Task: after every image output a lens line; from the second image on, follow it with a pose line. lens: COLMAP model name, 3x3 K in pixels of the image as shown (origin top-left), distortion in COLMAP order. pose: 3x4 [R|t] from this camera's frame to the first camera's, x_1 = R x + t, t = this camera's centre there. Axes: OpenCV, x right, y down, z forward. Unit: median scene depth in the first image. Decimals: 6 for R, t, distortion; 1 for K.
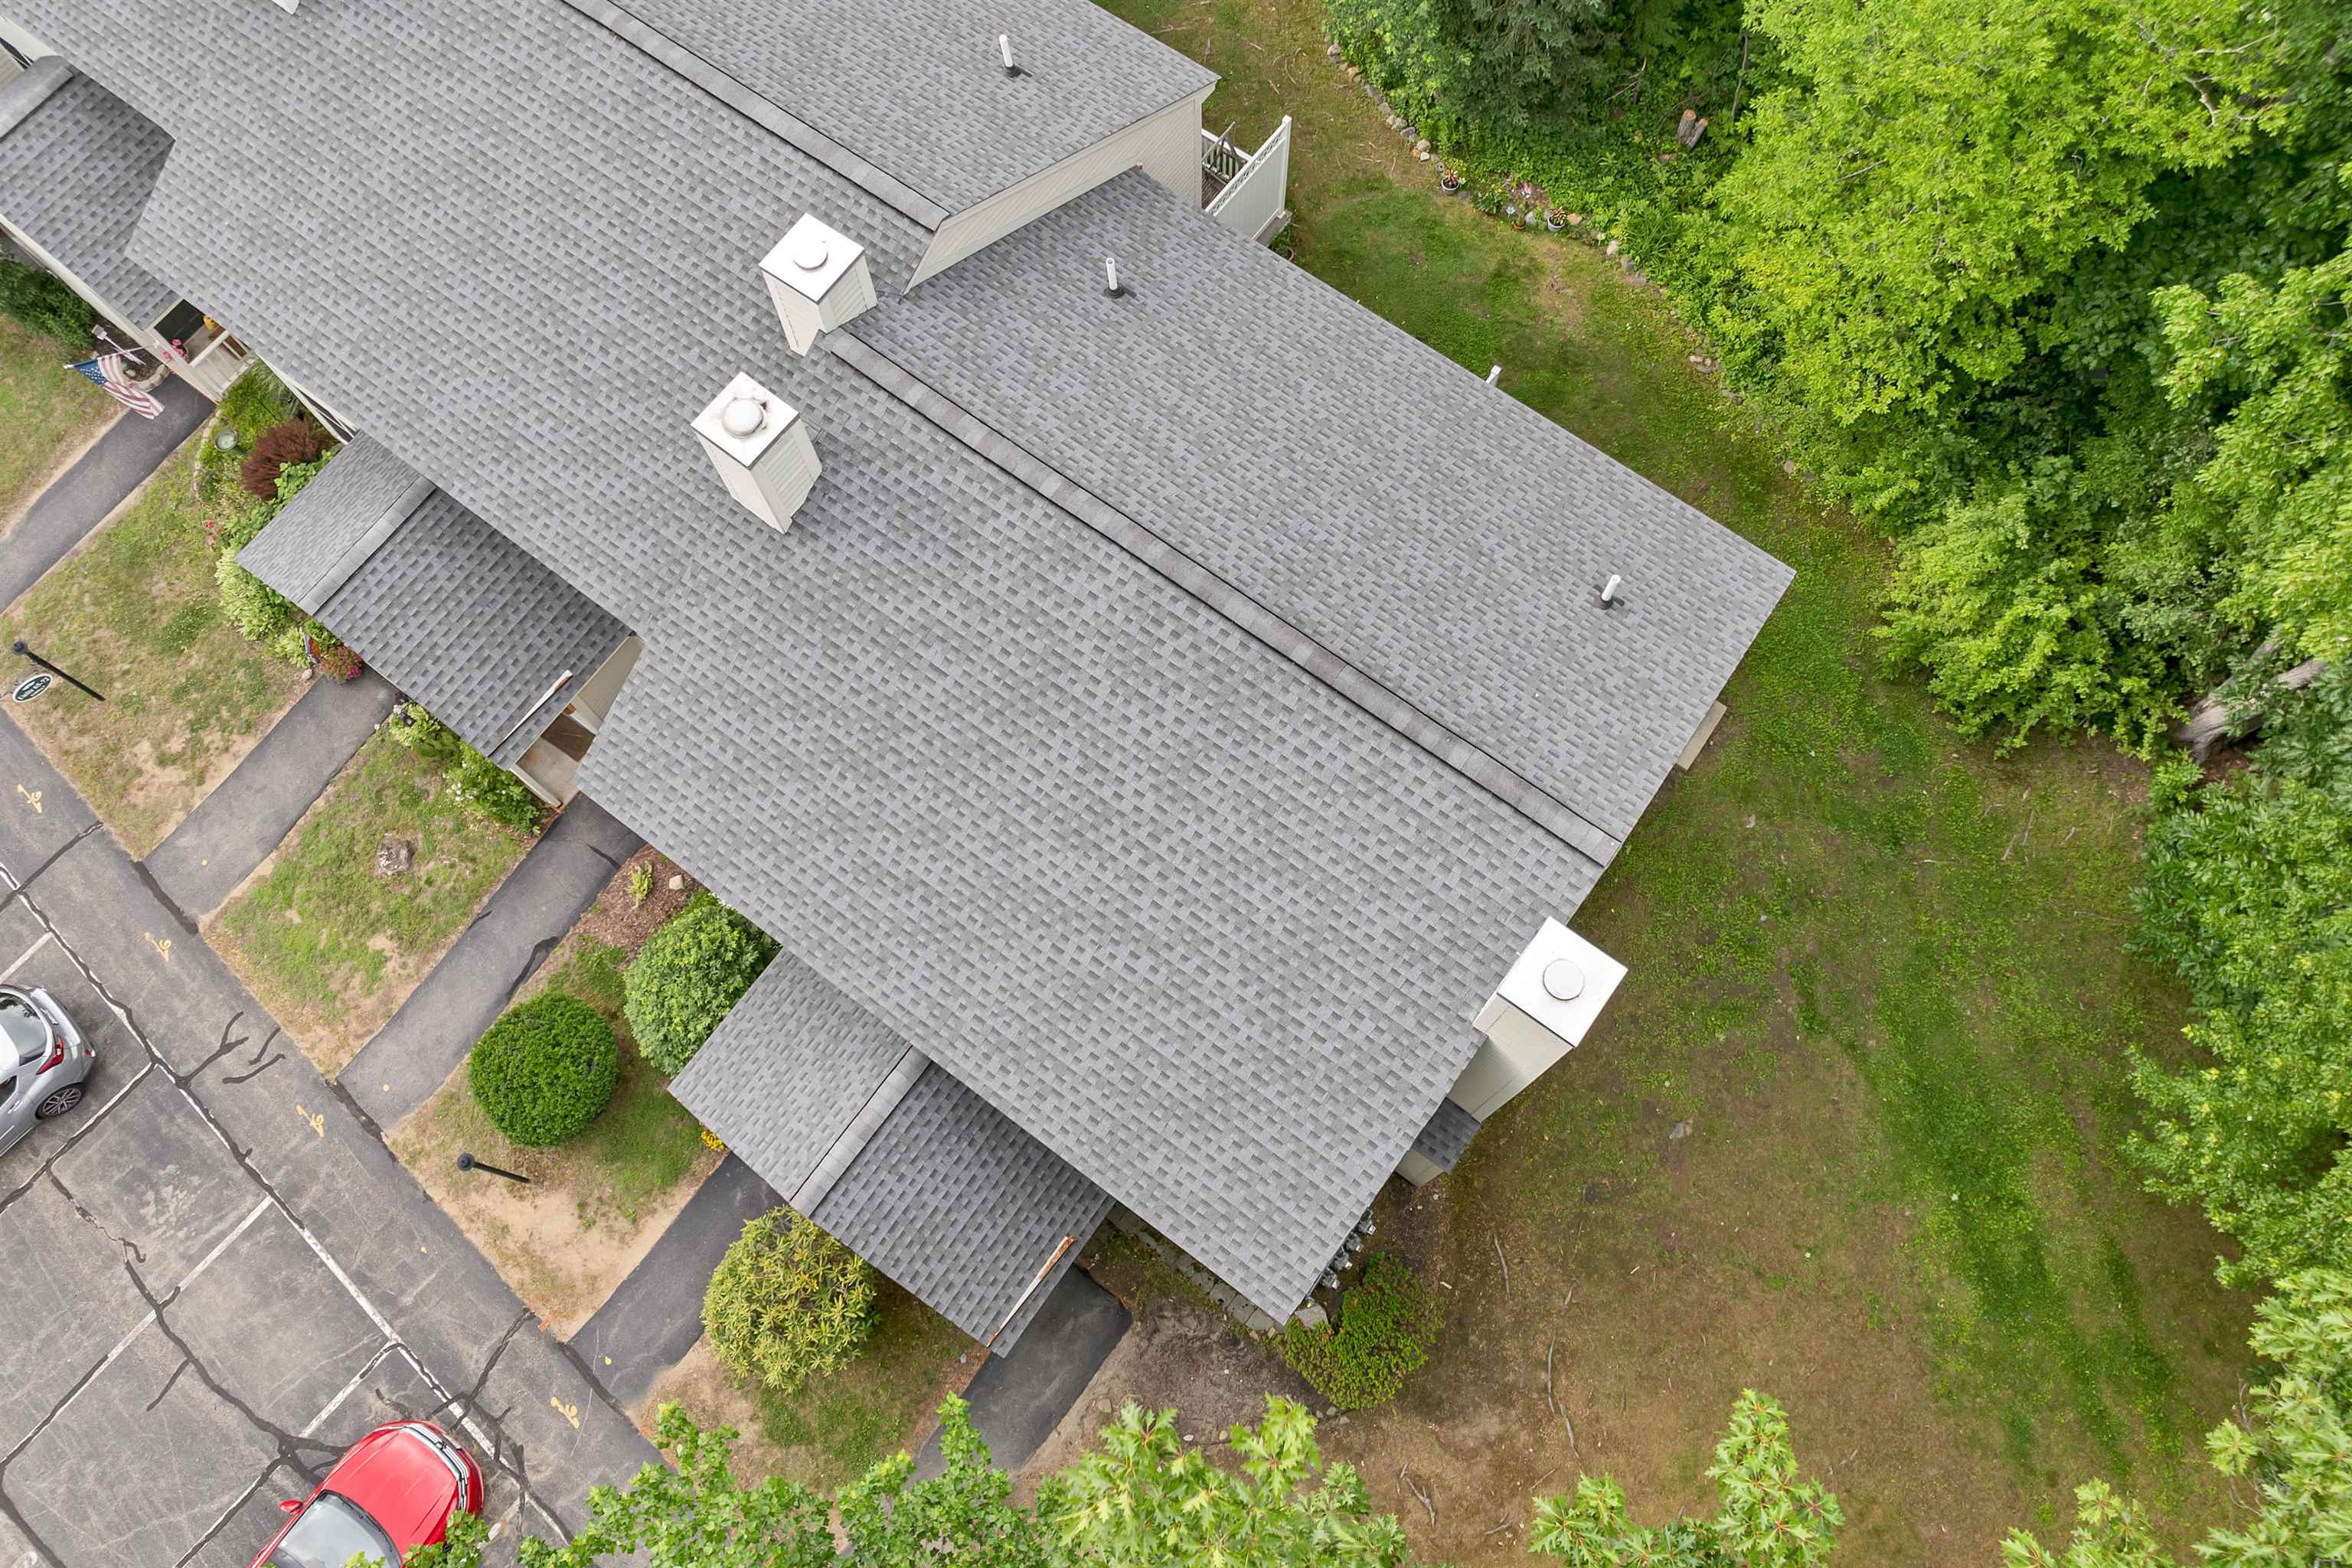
lens RADIAL K [[1694.2, 0, 1192.7], [0, 1694.2, 783.1], [0, 0, 1]] dist [-0.059650, 0.033666]
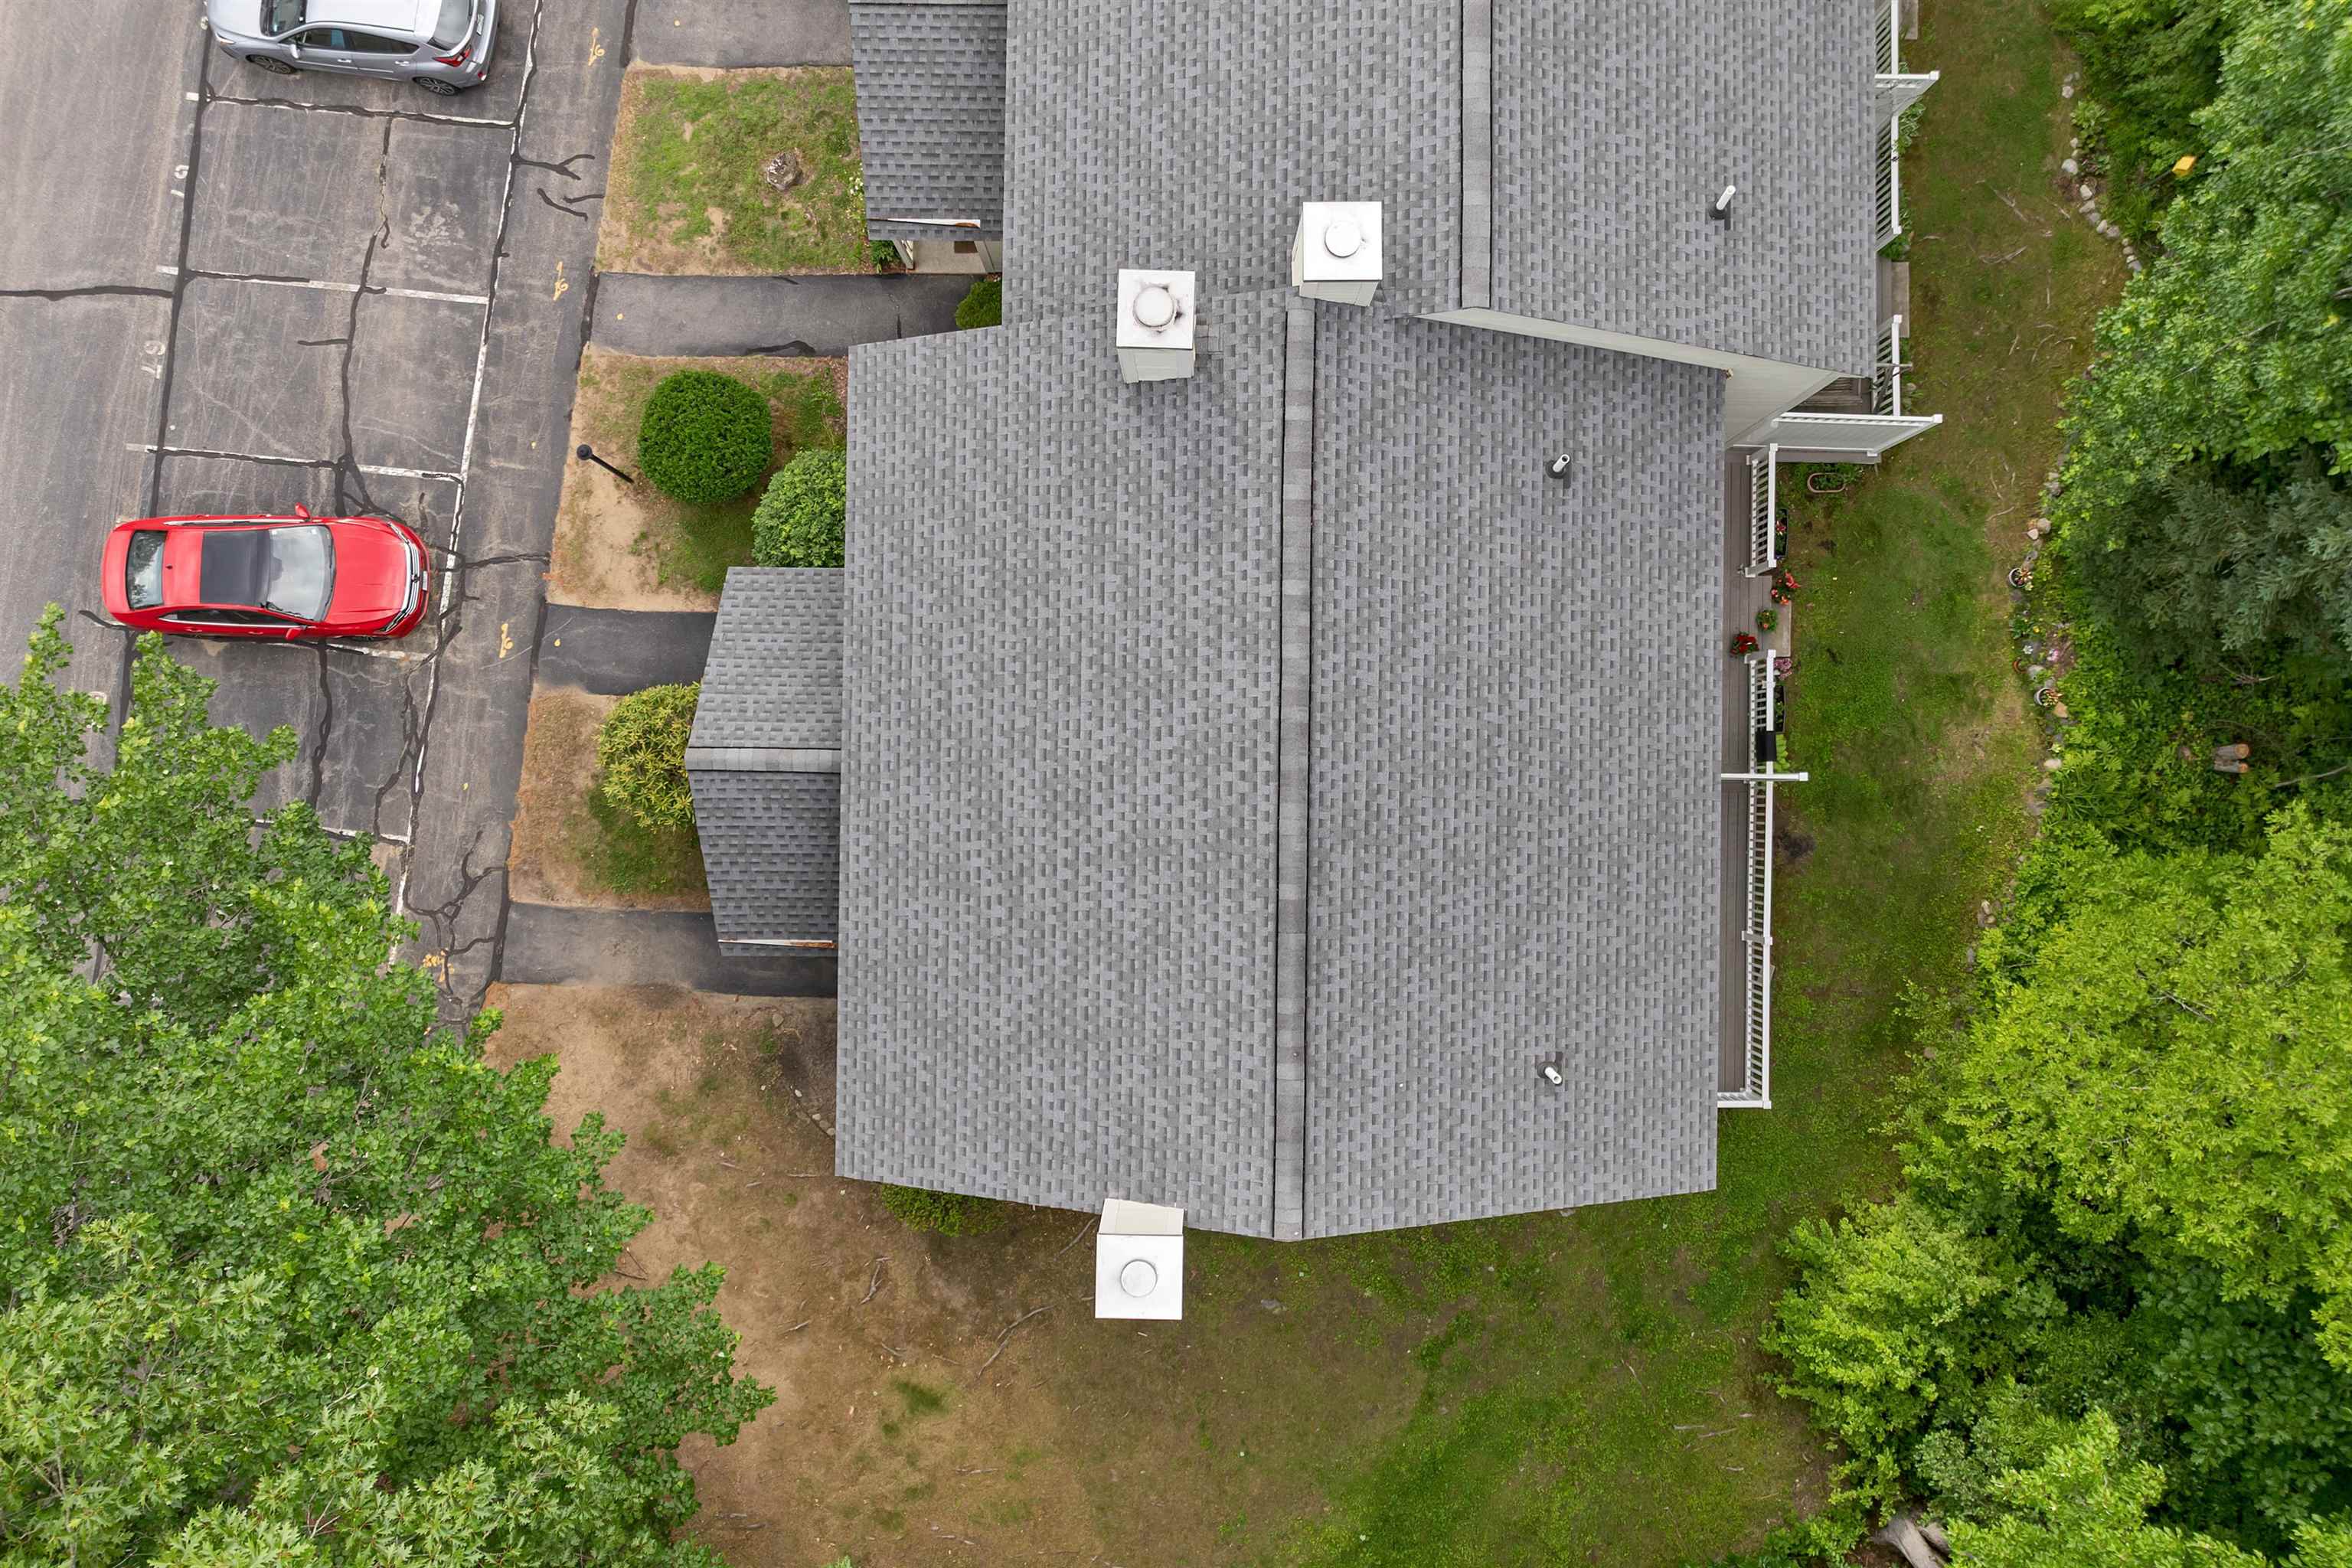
lens RADIAL K [[1682.7, 0, 1188.5], [0, 1682.7, 780.1], [0, 0, 1]] dist [-0.041292, 0.003278]
pose [[0.578817, 0.815446, -0.004355, -0.017380], [-0.772805, 0.550239, 0.316241, -0.299015], [0.260273, -0.179681, 0.948669, 0.009120]]
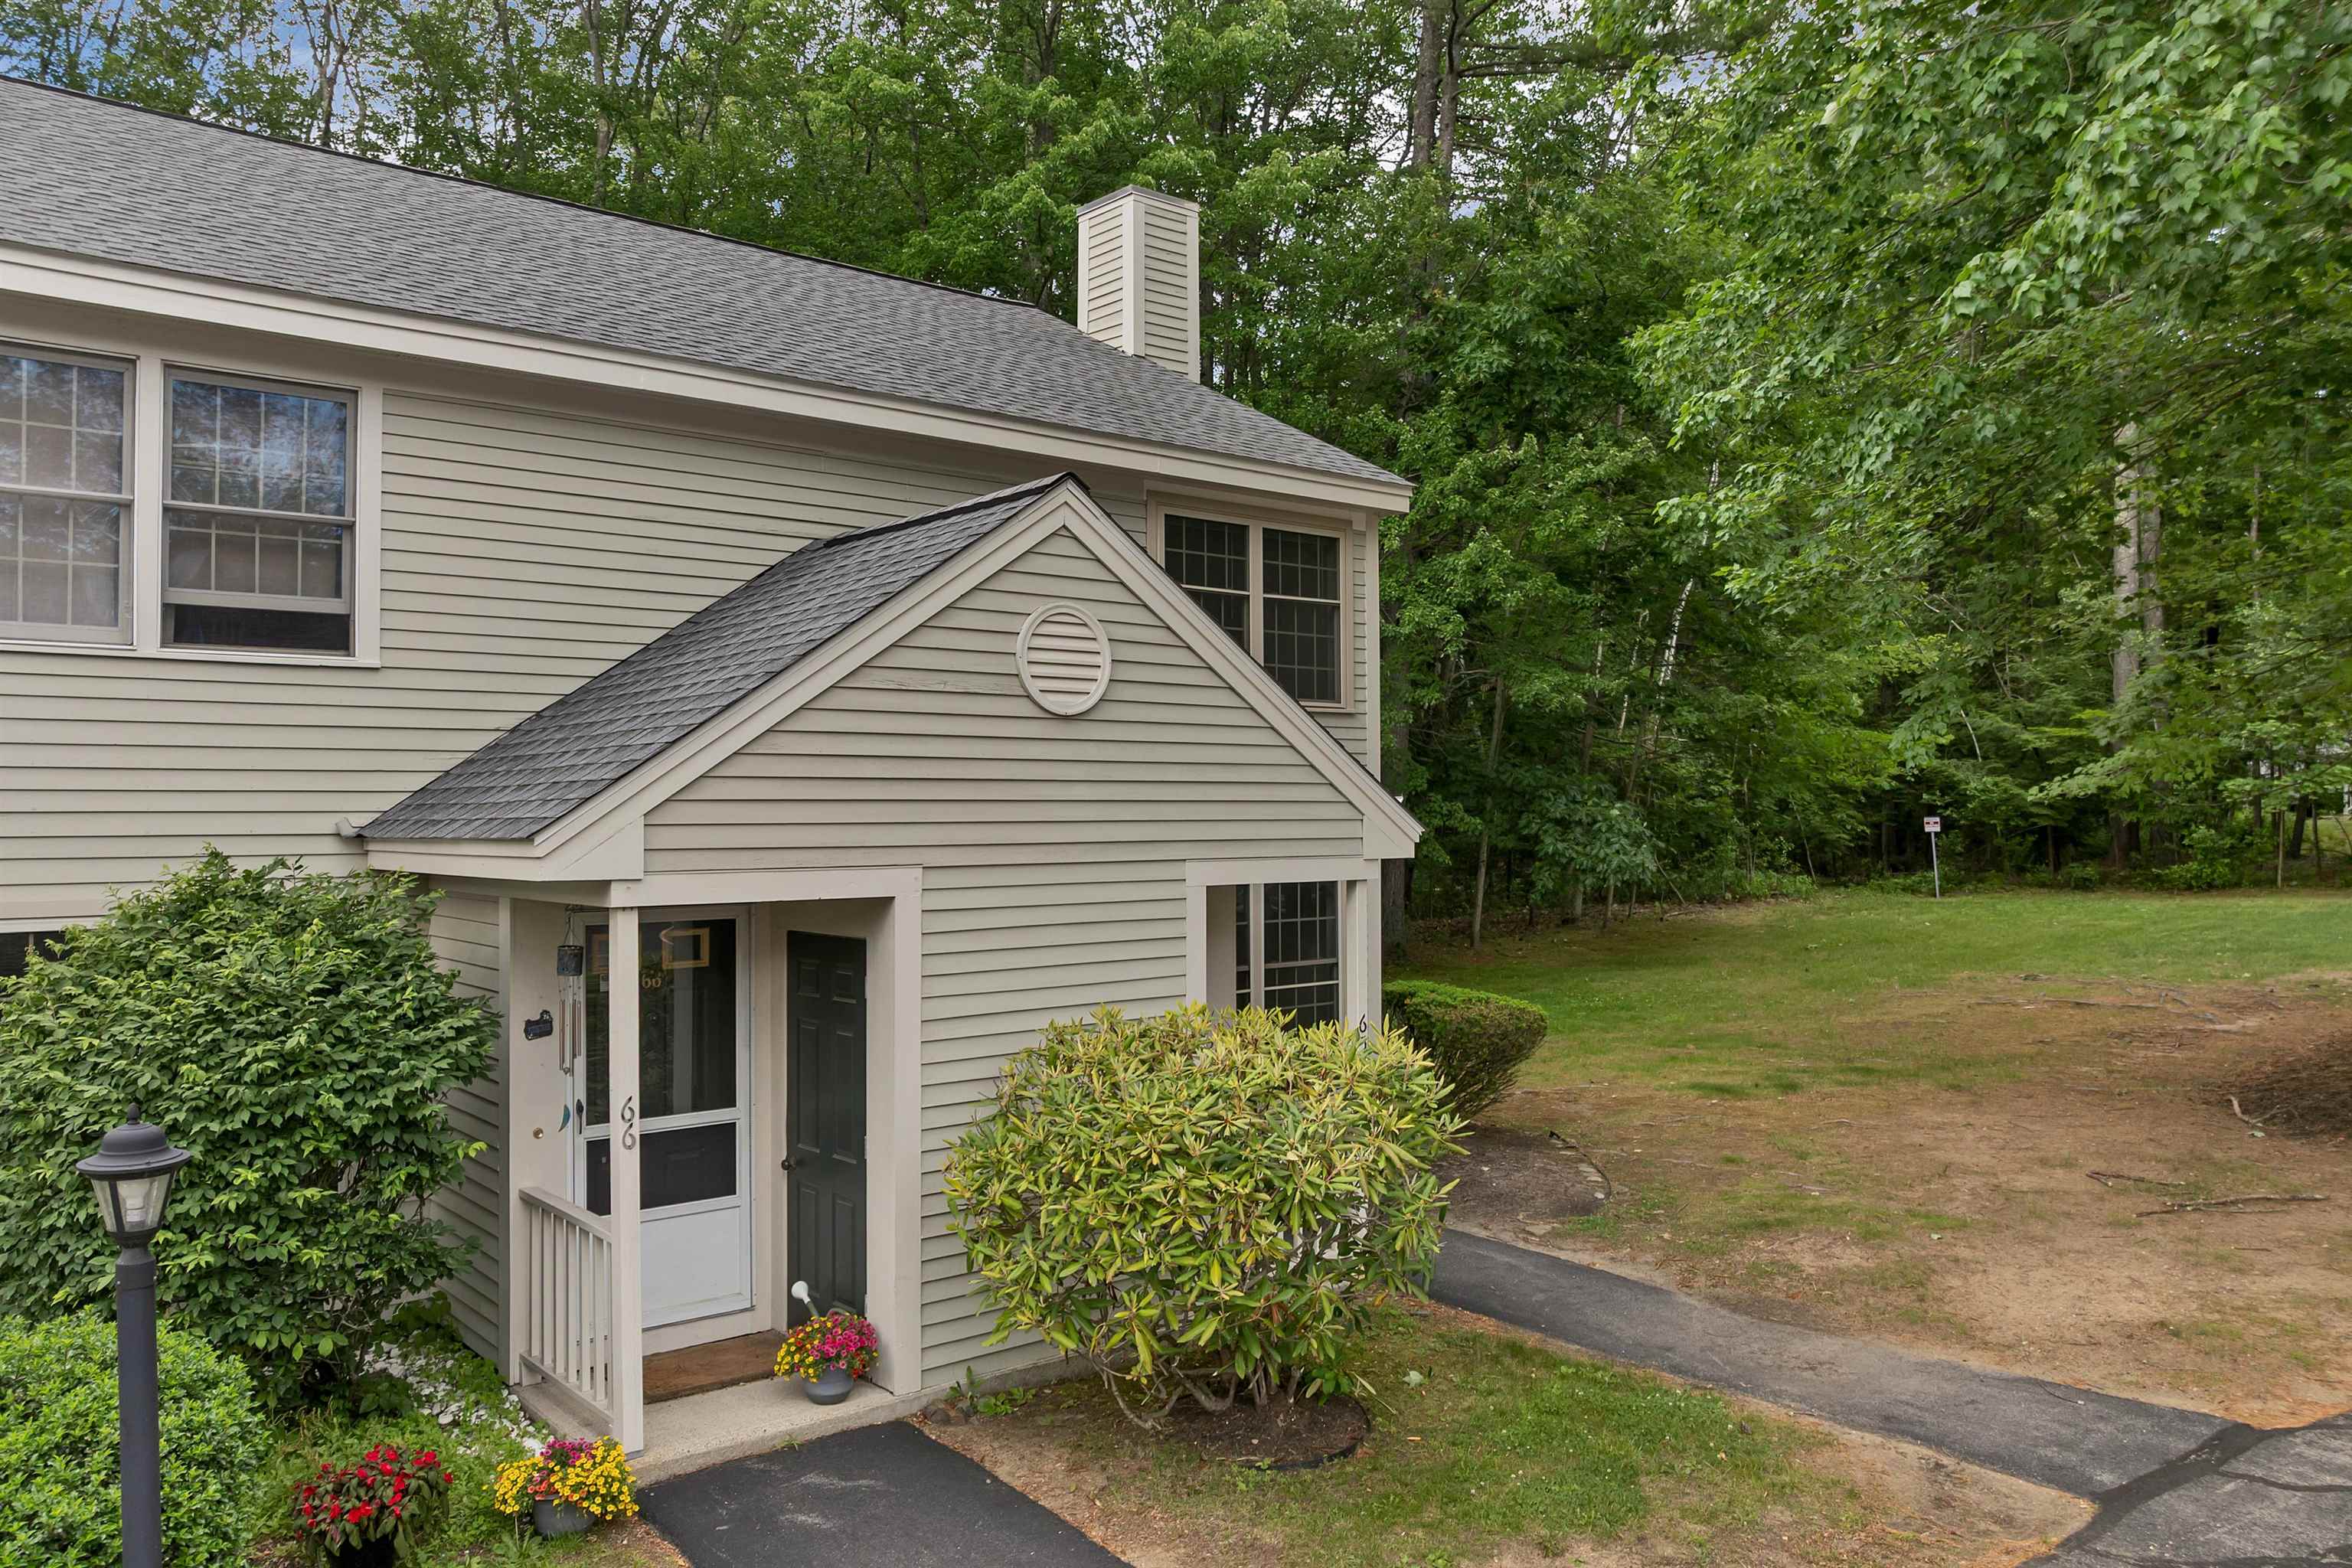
lens RADIAL K [[1694.2, 0, 1192.7], [0, 1694.2, 783.1], [0, 0, 1]] dist [-0.059650, 0.033666]
pose [[0.225383, 0.013252, 0.974180, -0.551867], [0.924628, 0.312198, -0.218165, 0.339169], [-0.307028, 0.949925, 0.058111, 0.865246]]
